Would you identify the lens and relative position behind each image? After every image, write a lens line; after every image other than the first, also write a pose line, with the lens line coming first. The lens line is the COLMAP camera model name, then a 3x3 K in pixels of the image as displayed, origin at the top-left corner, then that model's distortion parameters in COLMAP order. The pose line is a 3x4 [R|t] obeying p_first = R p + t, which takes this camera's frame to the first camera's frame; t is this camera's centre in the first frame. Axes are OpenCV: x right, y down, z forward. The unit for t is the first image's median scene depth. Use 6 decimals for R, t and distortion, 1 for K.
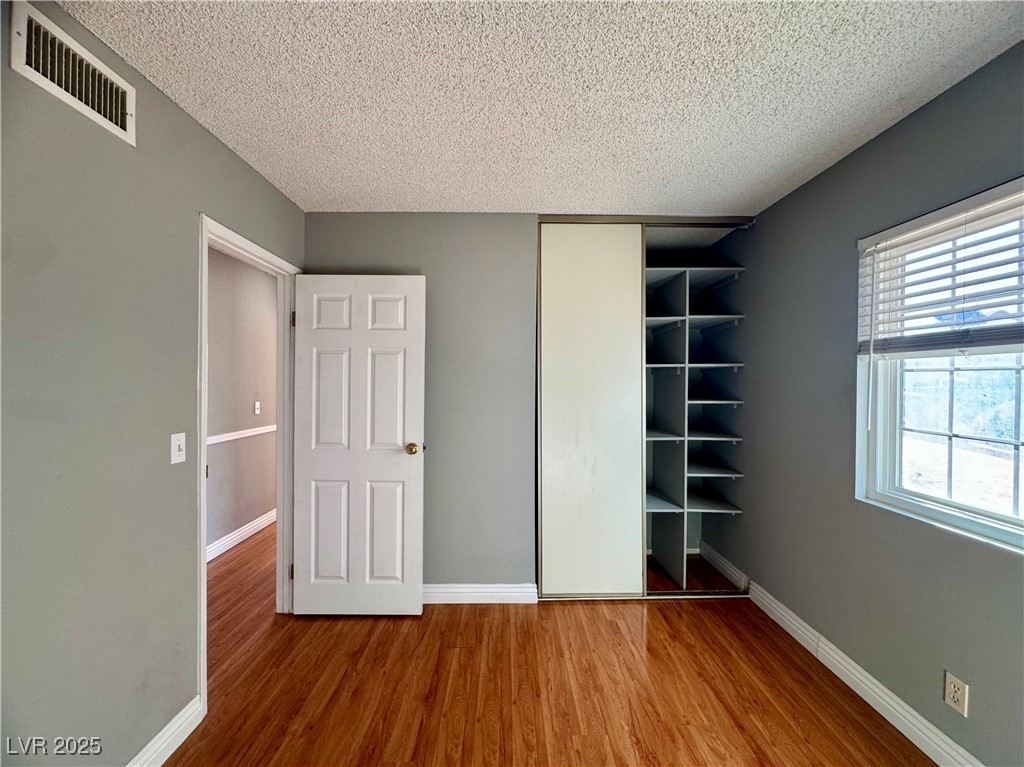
lens RADIAL K [[424.3, 0, 517.7], [0, 424.3, 383.3], [0, 0, 1]] dist [-0.002413, 0.000034]
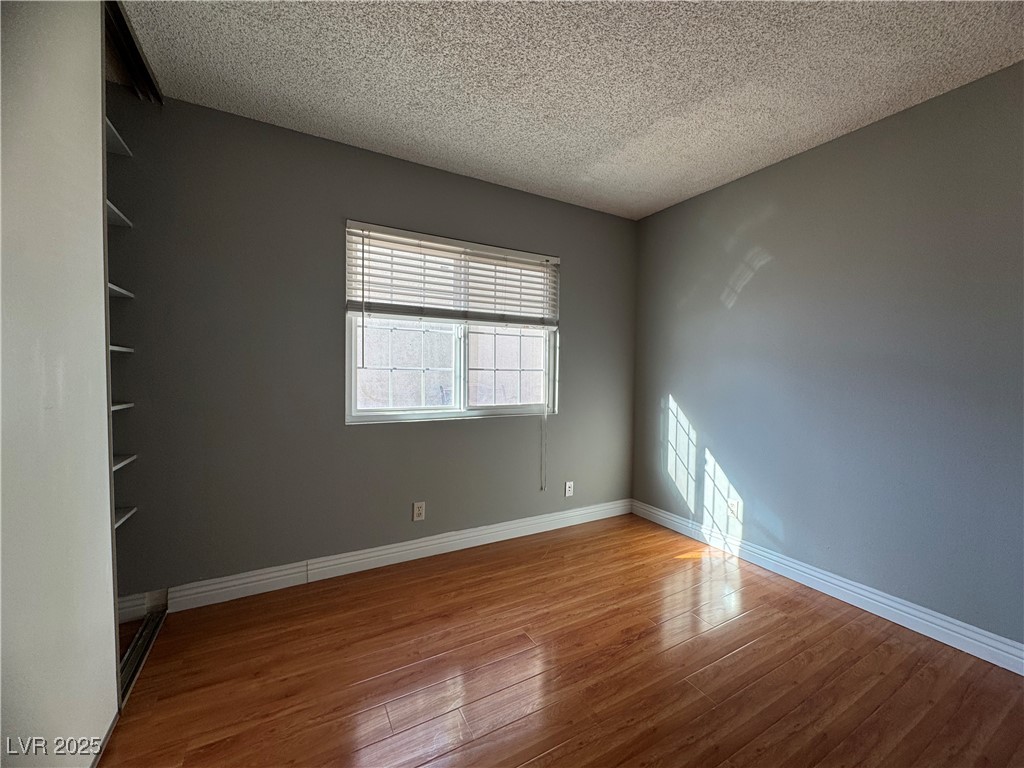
lens RADIAL K [[424.3, 0, 487.2], [0, 424.3, 387.5], [0, 0, 1]] dist [-0.002413, 0.000034]
pose [[-0.460625, -0.031711, 0.887028, -0.459517], [-0.007131, 0.999462, 0.032027, 0.105127], [-0.887566, 0.008427, -0.460603, 1.079131]]
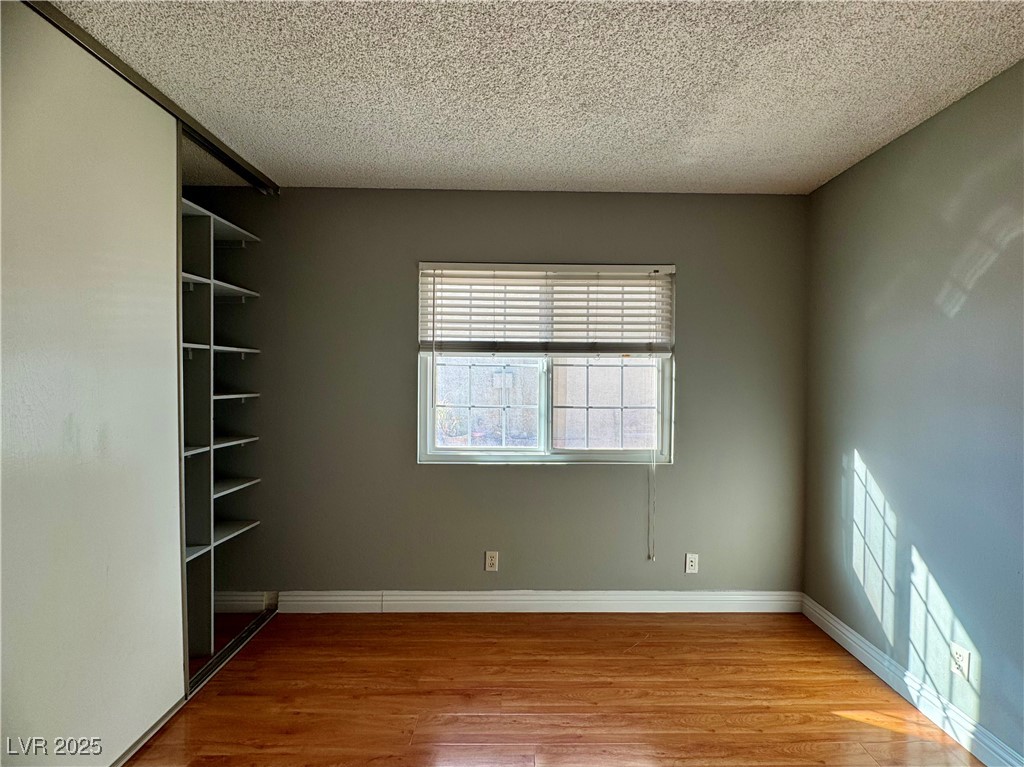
lens RADIAL K [[424.3, 0, 525.5], [0, 424.3, 382.9], [0, 0, 1]] dist [-0.002413, 0.000034]
pose [[0.019130, -0.014954, 0.999705, -0.424027], [-0.000009, 0.999888, 0.014957, 0.009288], [-0.999817, -0.000295, 0.019127, 0.589987]]
